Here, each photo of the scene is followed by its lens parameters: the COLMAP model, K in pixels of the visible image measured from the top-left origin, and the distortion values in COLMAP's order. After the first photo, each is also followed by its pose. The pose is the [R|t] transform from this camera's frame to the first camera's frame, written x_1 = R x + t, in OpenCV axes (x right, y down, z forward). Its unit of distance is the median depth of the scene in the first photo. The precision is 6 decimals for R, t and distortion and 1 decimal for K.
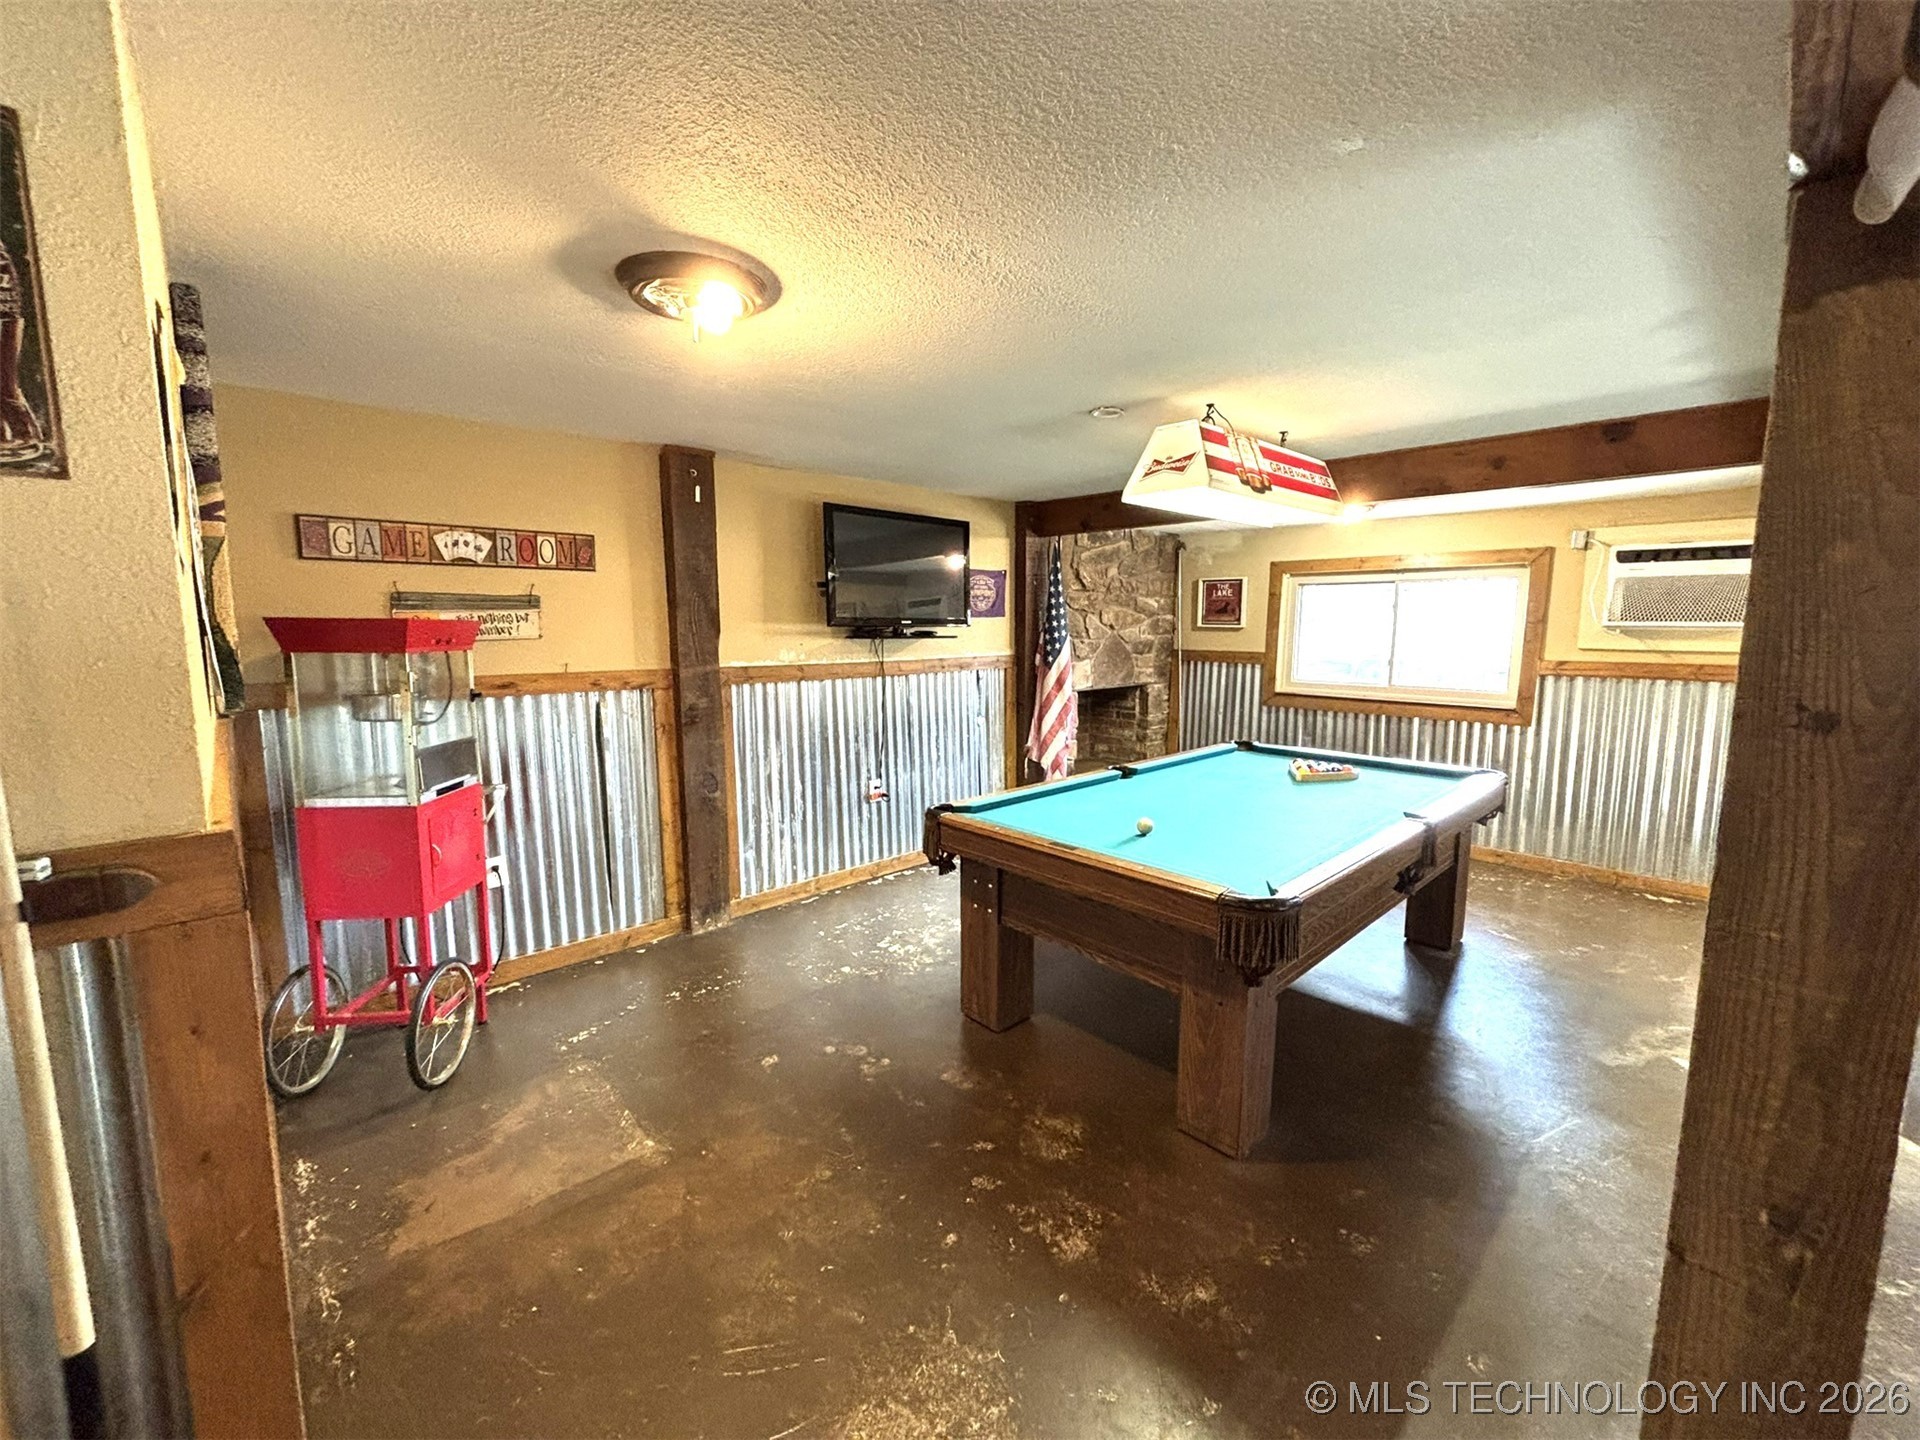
lens RADIAL K [[771.1, 0, 956.3], [0, 771.1, 720.5], [0, 0, 1]] dist [0.001004, -0.001029]
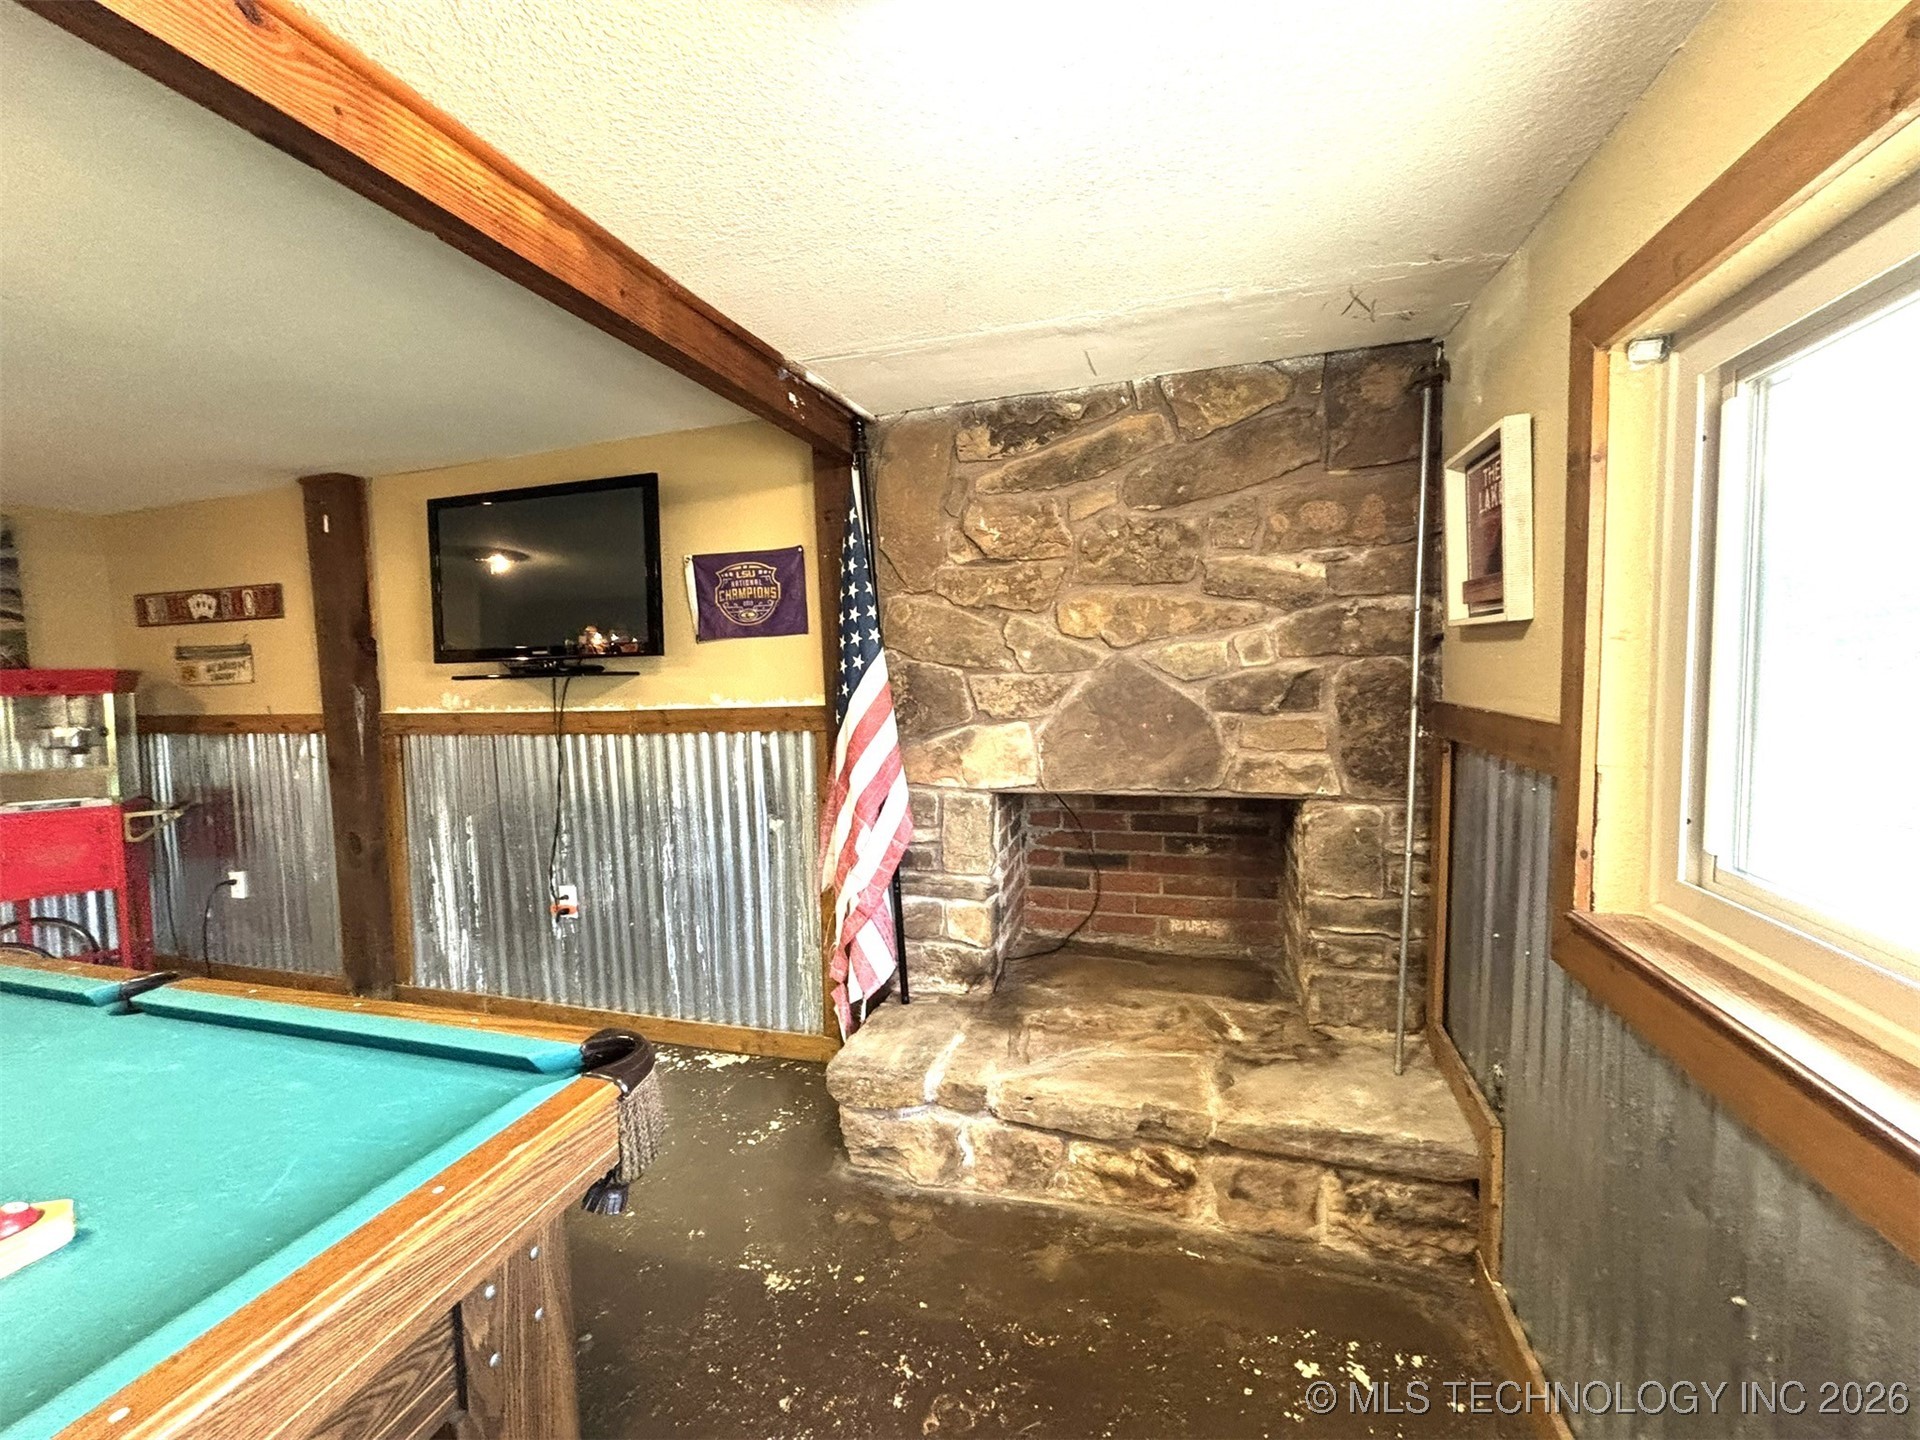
lens RADIAL K [[771.1, 0, 960.4], [0, 771.1, 720.3], [0, 0, 1]] dist [0.001004, -0.001029]
pose [[0.492069, 0.044903, -0.869397, 0.681197], [-0.079589, 0.996807, 0.006437, -0.103866], [0.866910, 0.066027, 0.494071, 0.990674]]
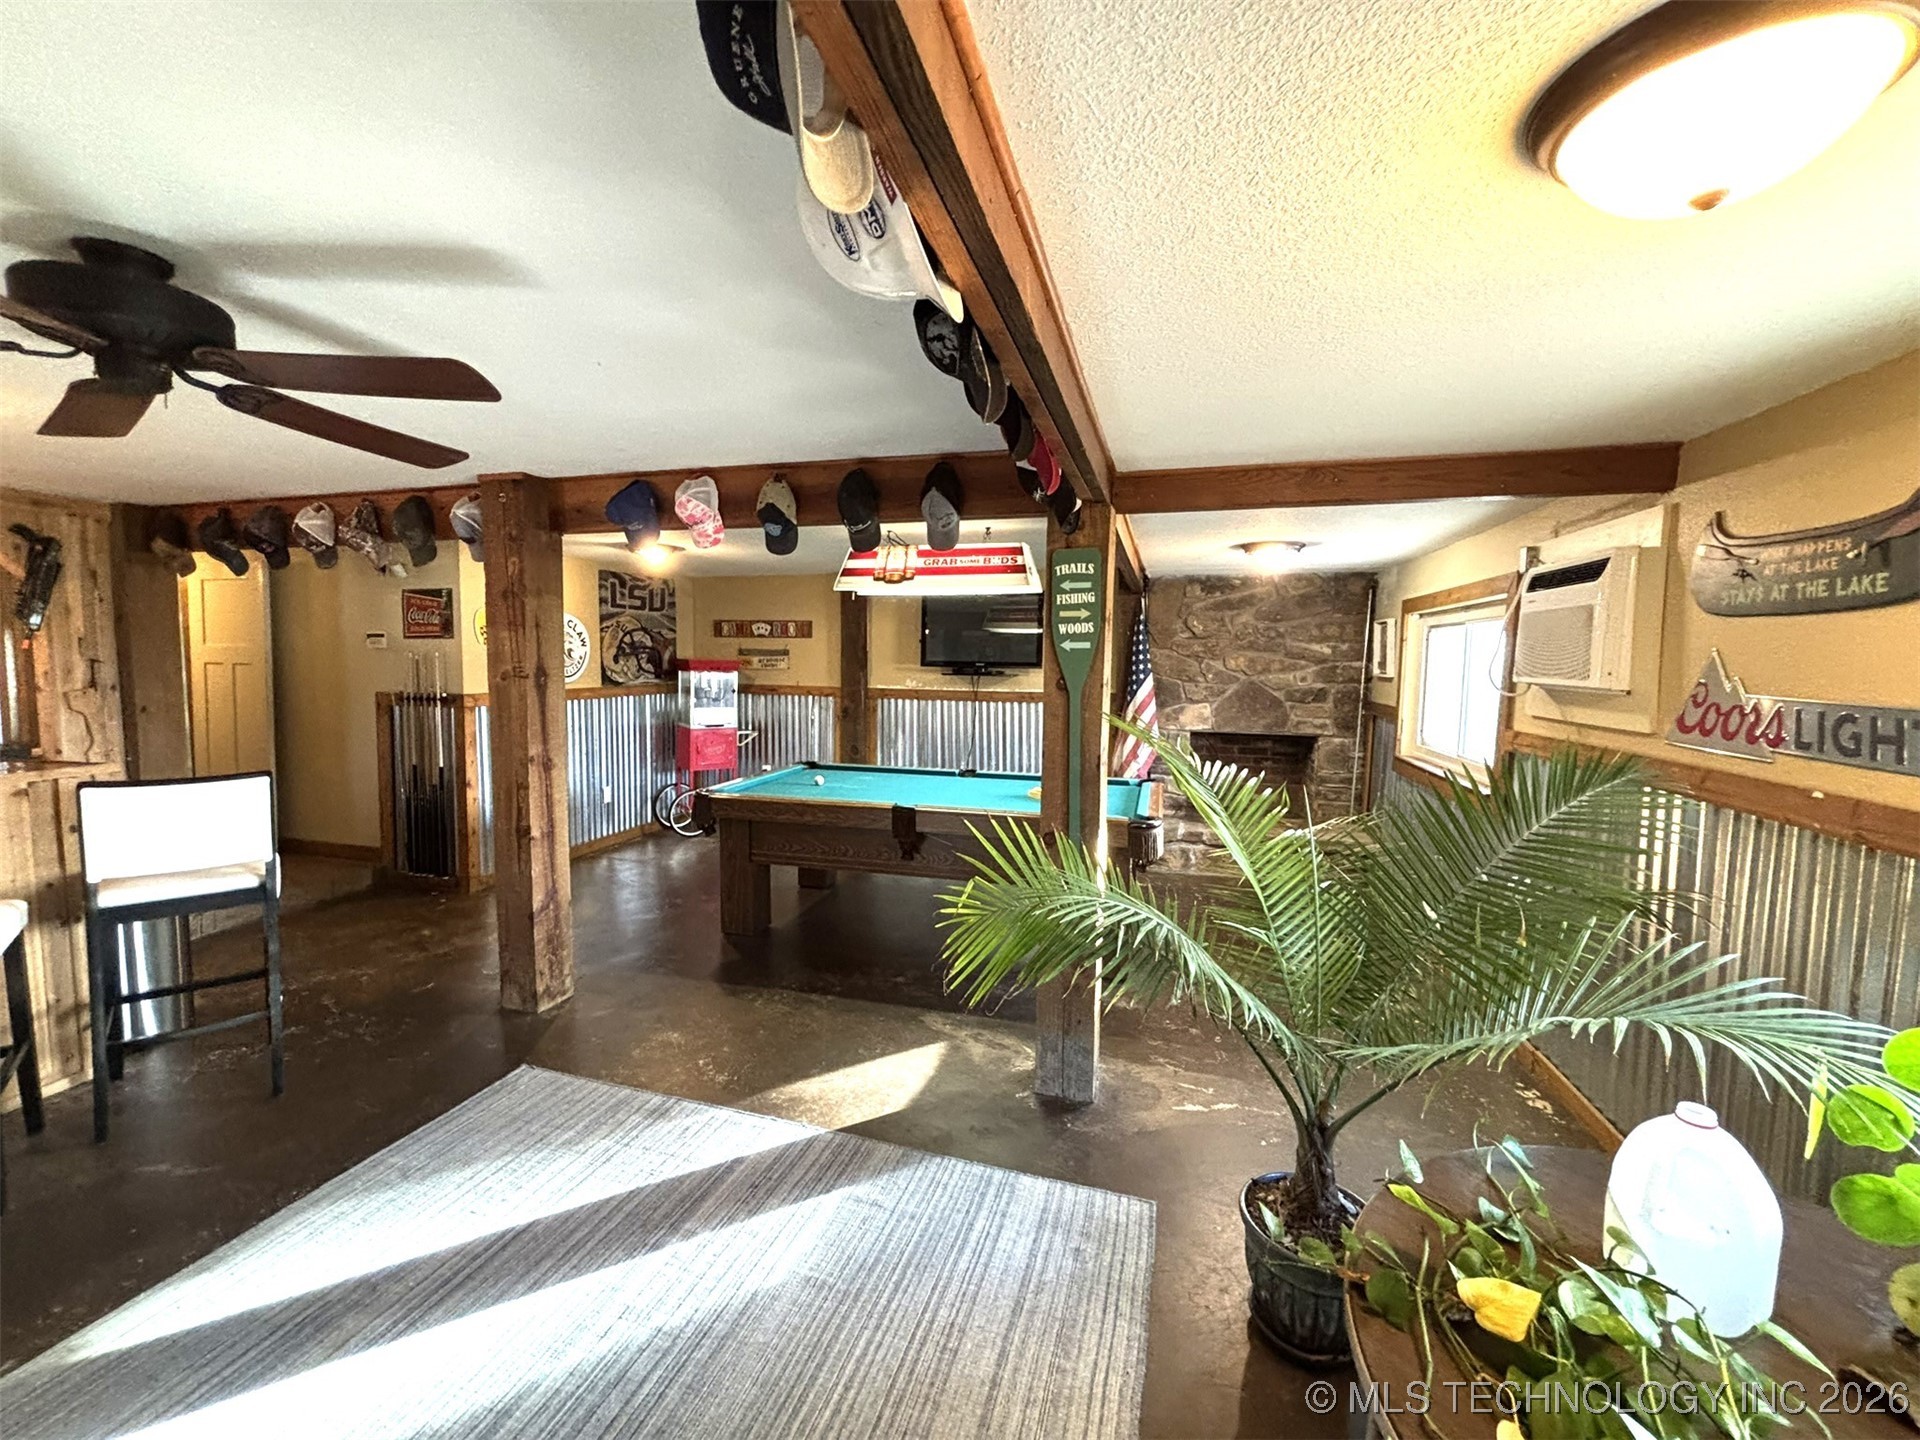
lens RADIAL K [[771.1, 0, 960.5], [0, 771.1, 721.5], [0, 0, 1]] dist [0.001004, -0.001029]
pose [[0.511081, 0.078341, -0.855955, 1.174507], [-0.119264, 0.992668, 0.019643, -0.044853], [0.851218, 0.092046, 0.516677, 0.225093]]
